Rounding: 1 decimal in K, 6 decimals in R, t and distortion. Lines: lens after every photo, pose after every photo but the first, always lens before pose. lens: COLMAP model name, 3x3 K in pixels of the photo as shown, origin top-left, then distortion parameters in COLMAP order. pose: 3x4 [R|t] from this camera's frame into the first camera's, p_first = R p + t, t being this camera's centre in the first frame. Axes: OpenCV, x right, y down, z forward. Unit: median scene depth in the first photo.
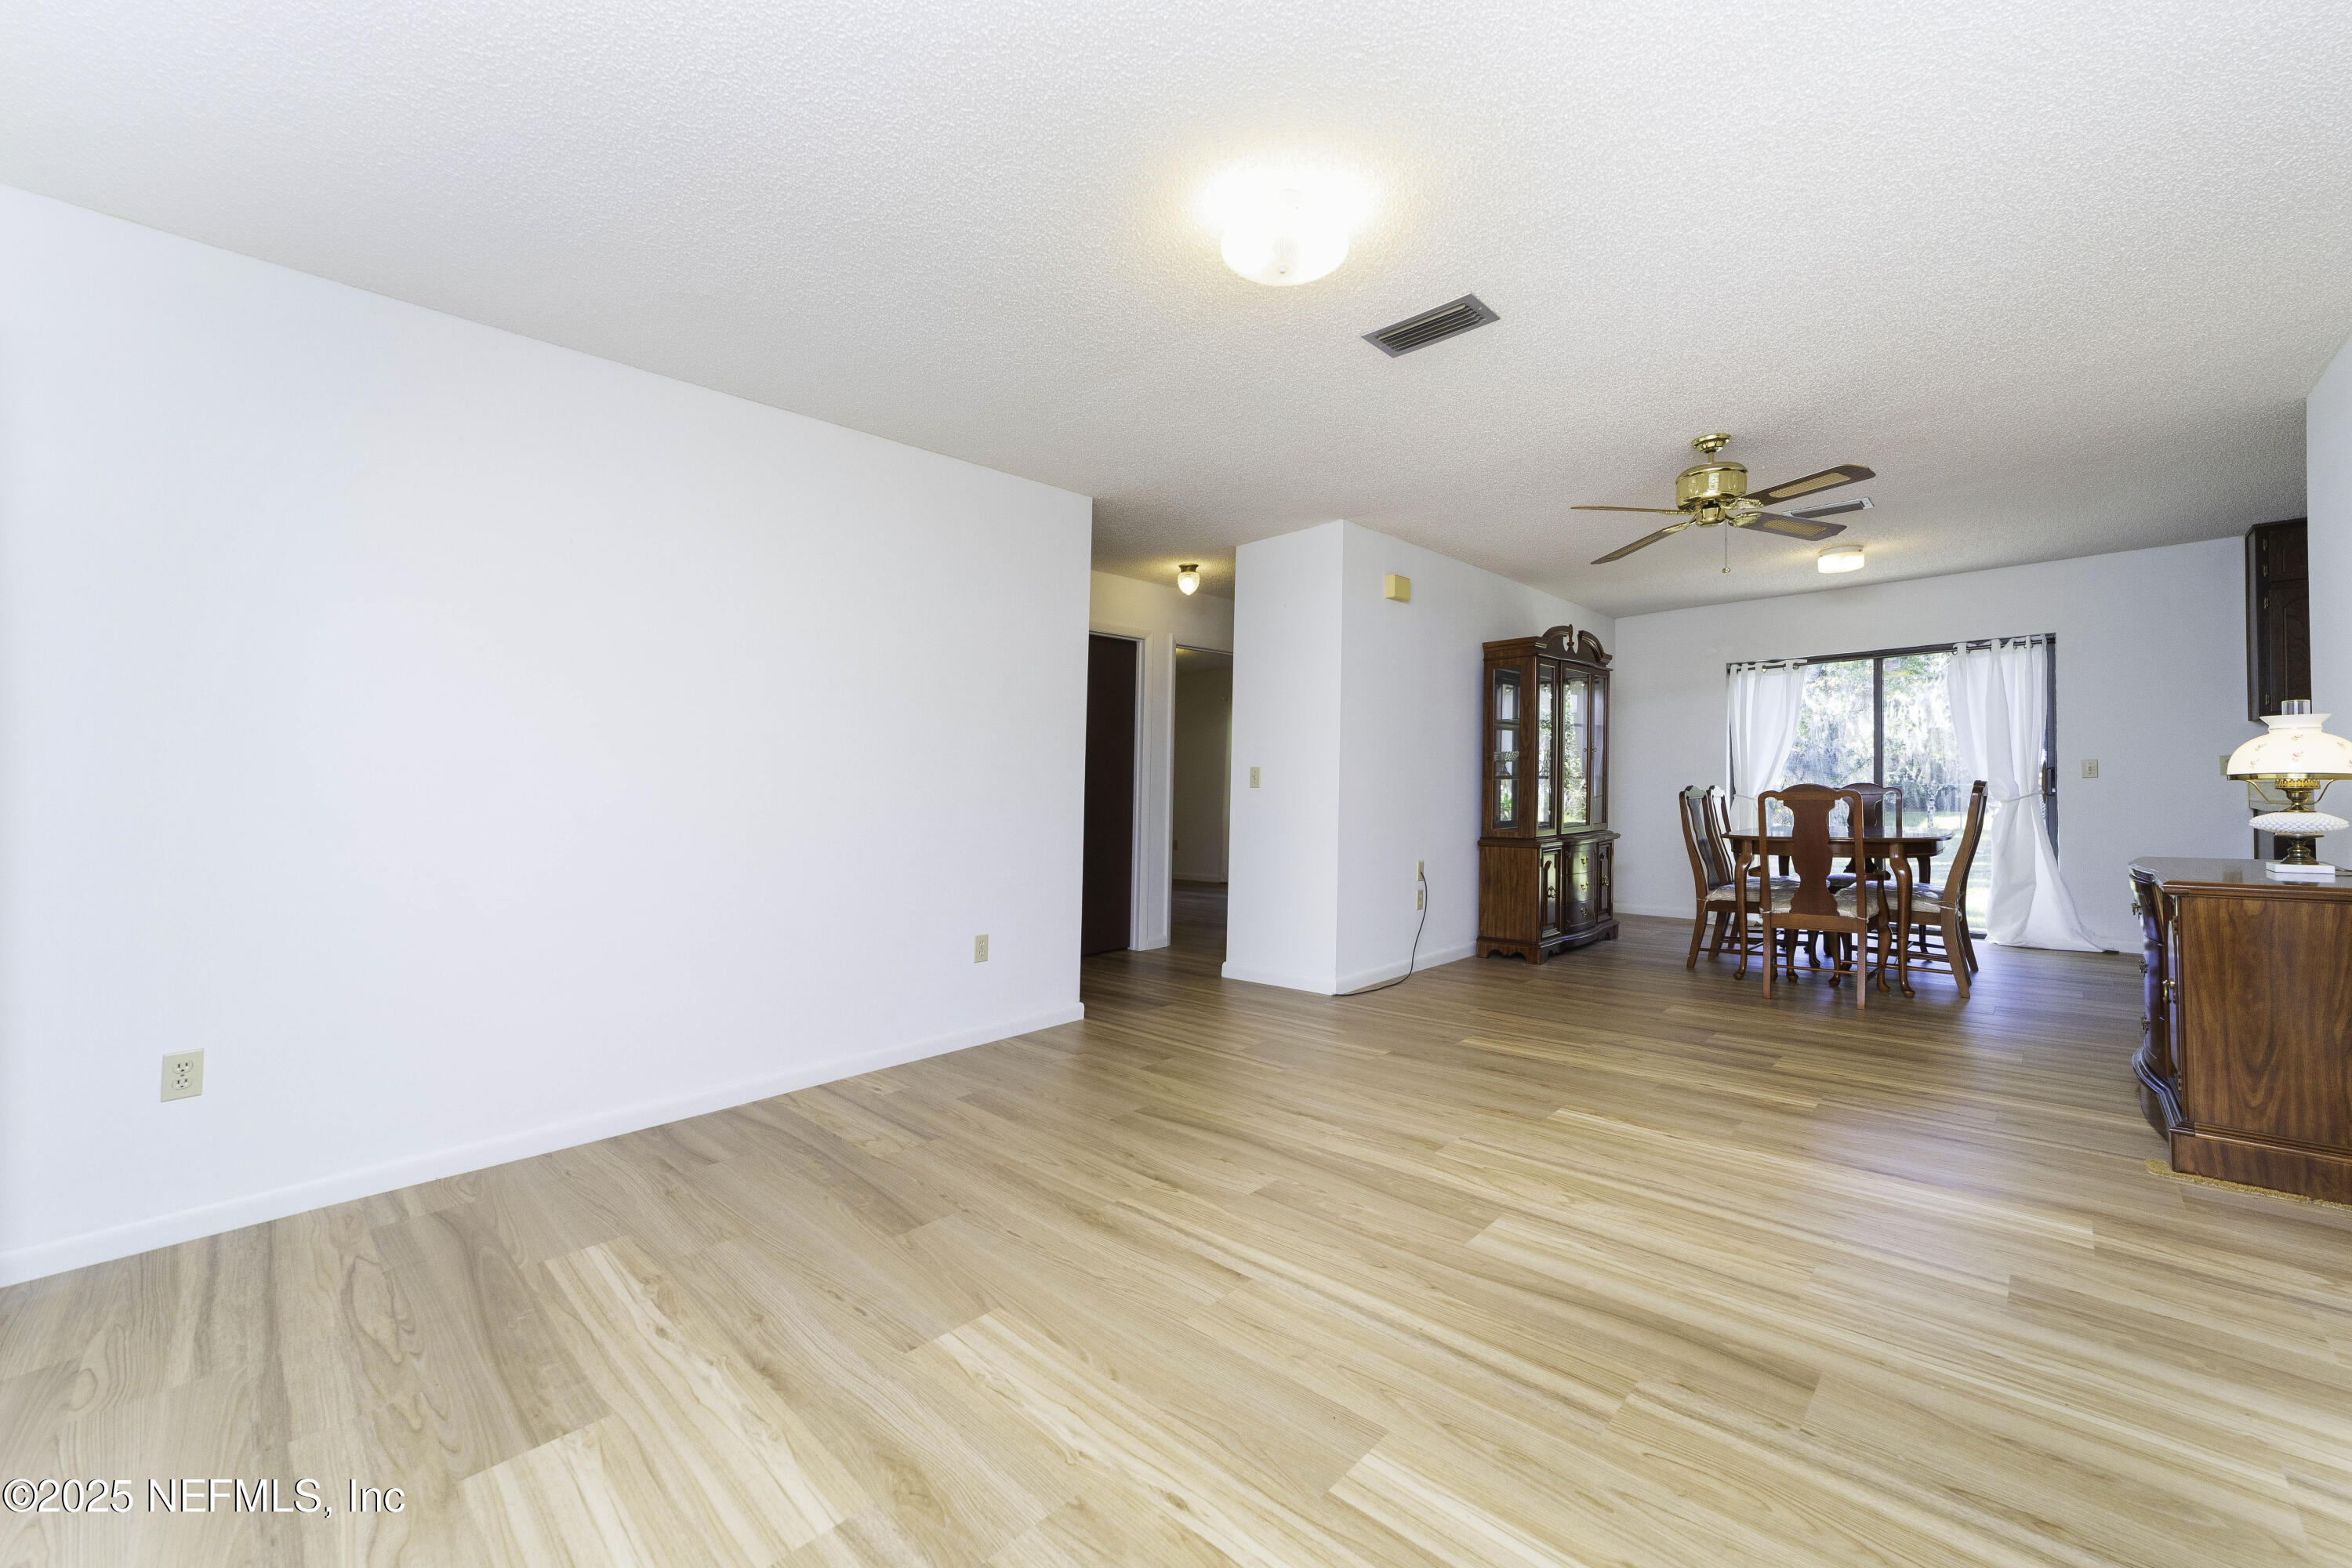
lens RADIAL K [[929.3, 0, 1155.8], [0, 929.3, 780.3], [0, 0, 1]] dist [-0.019032, 0.008748]
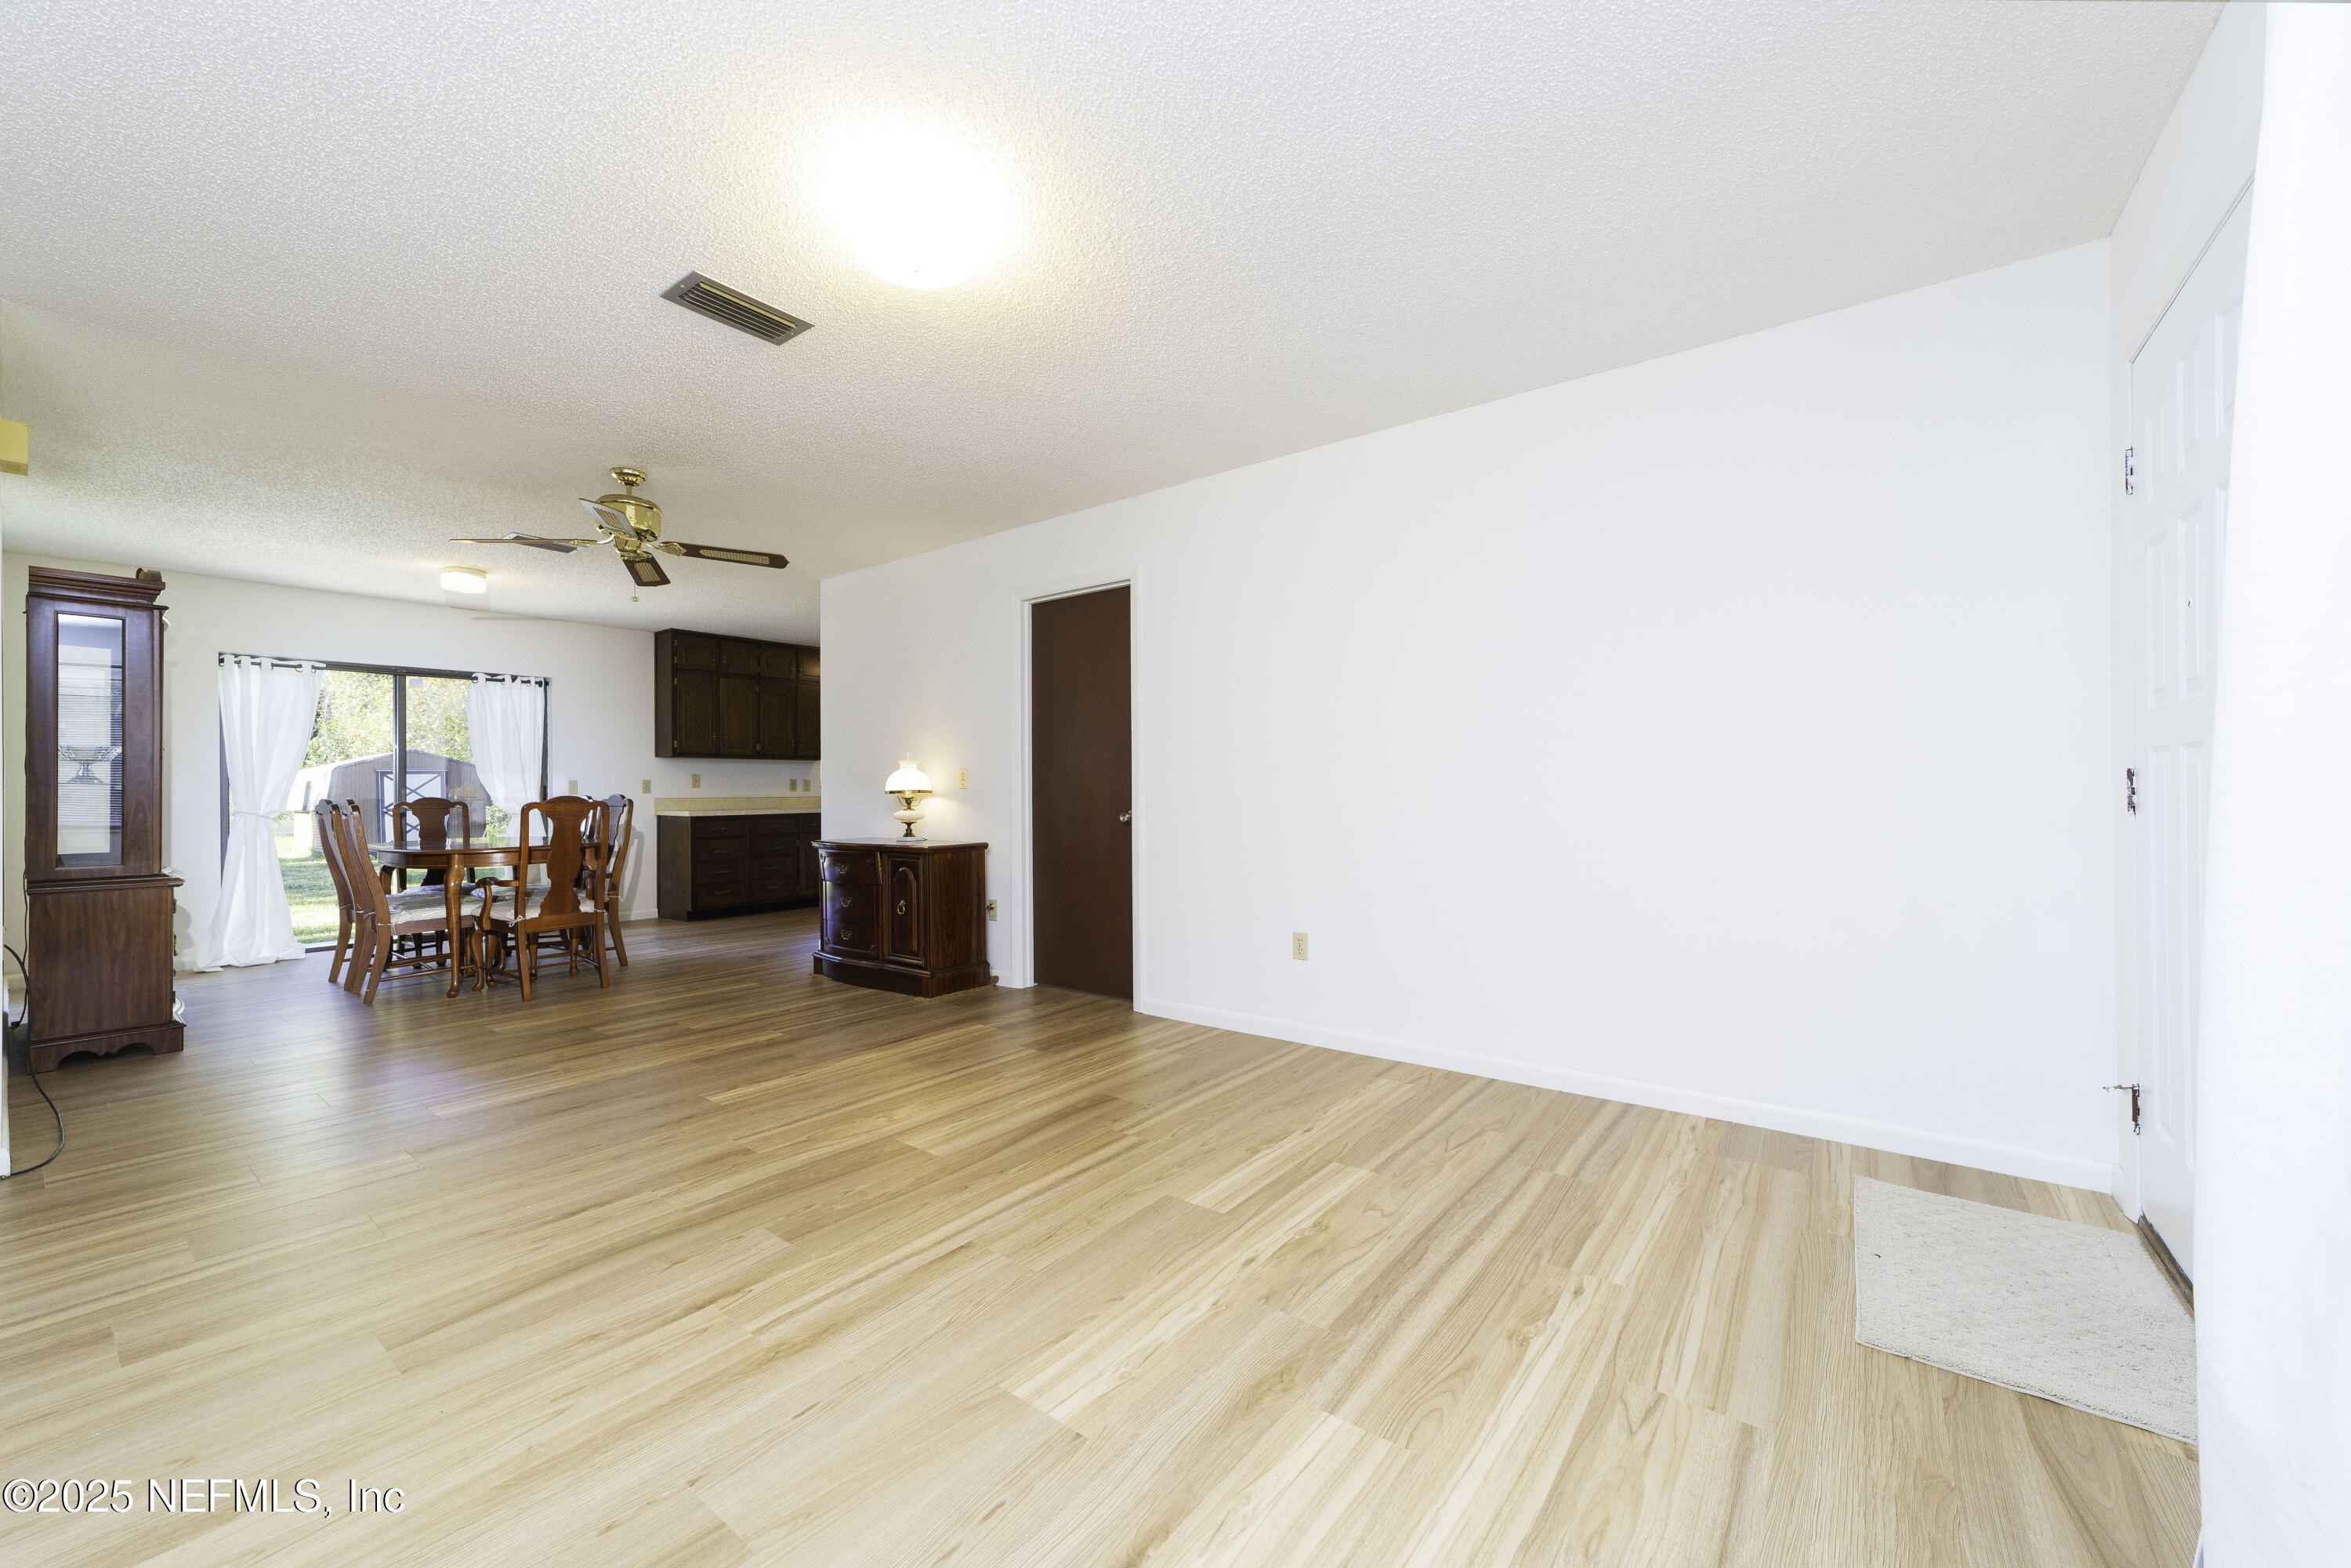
lens RADIAL K [[897.1, 0, 1176.1], [0, 897.1, 779.9], [0, 0, 1]] dist [-0.014683, 0.008099]
pose [[-0.125687, 0.025797, 0.991735, -0.693286], [-0.001149, 0.999657, -0.026149, 0.019668], [-0.992069, -0.004426, -0.125614, 0.636634]]
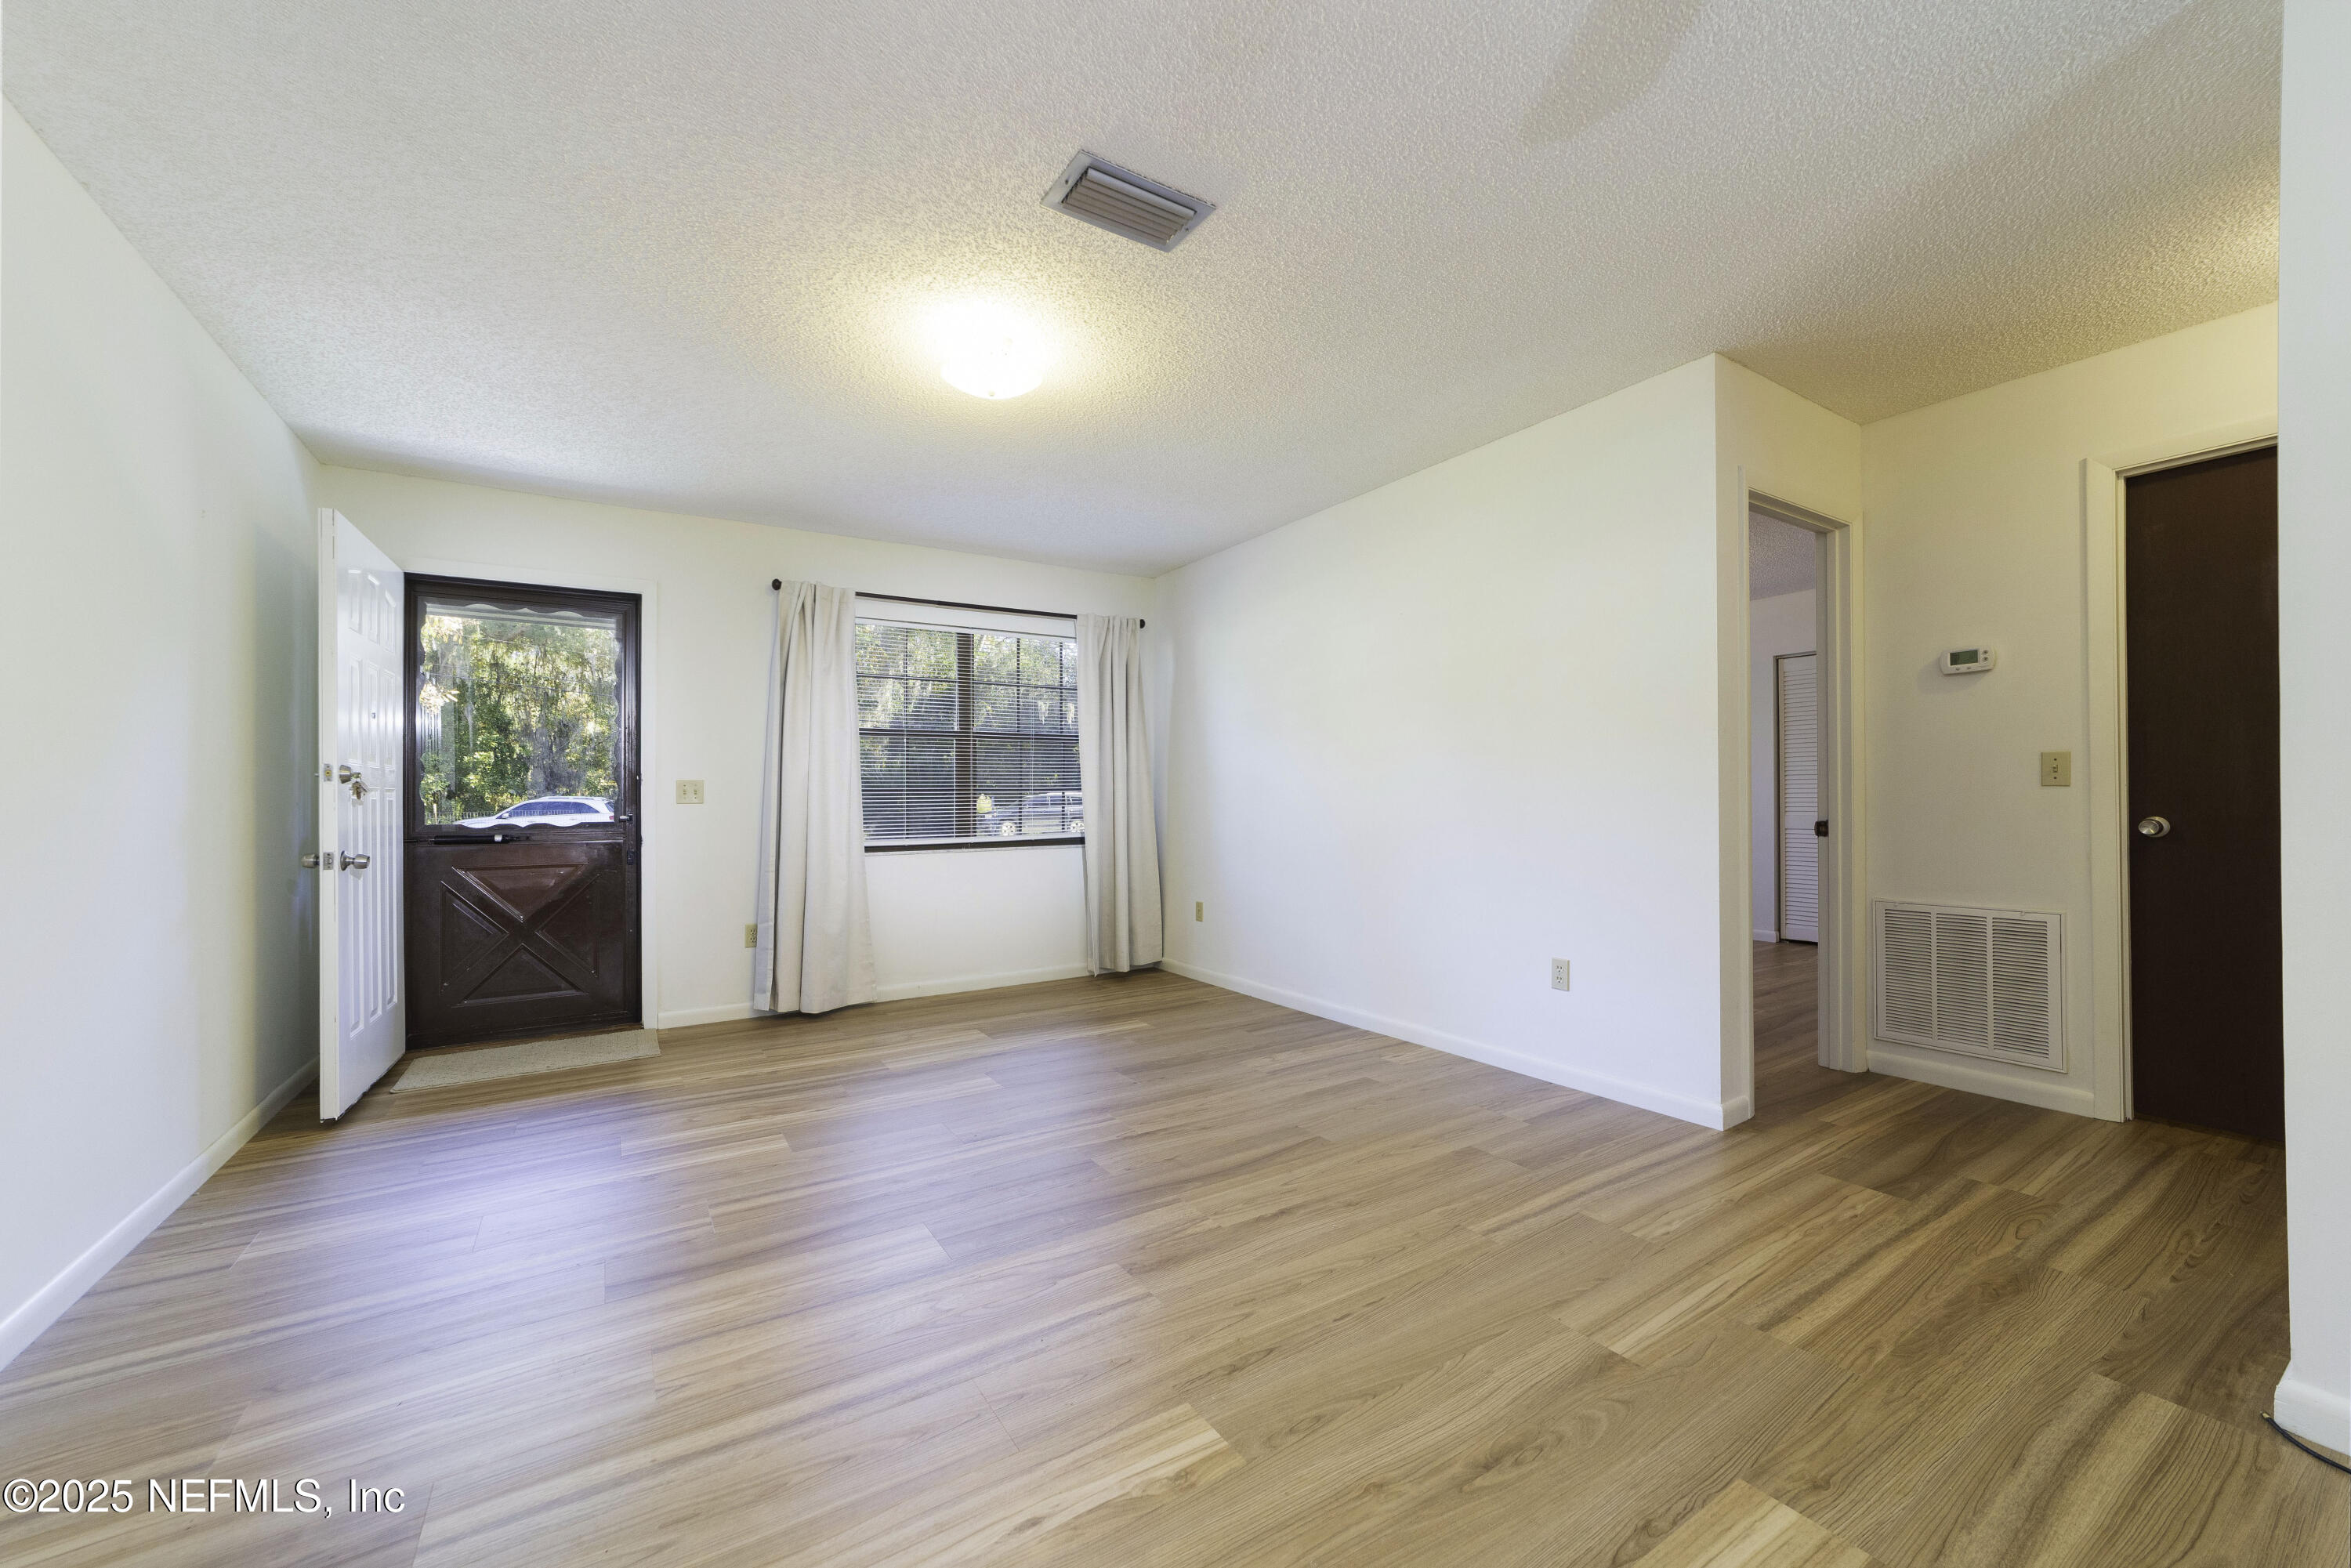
lens RADIAL K [[910.3, 0, 1171.6], [0, 910.3, 784.2], [0, 0, 1]] dist [-0.037910, 0.016772]
pose [[-0.230963, 0.000190, -0.972962, 0.978307], [0.020993, 0.999768, -0.004788, 0.001174], [0.972736, -0.021532, -0.230914, 1.163480]]
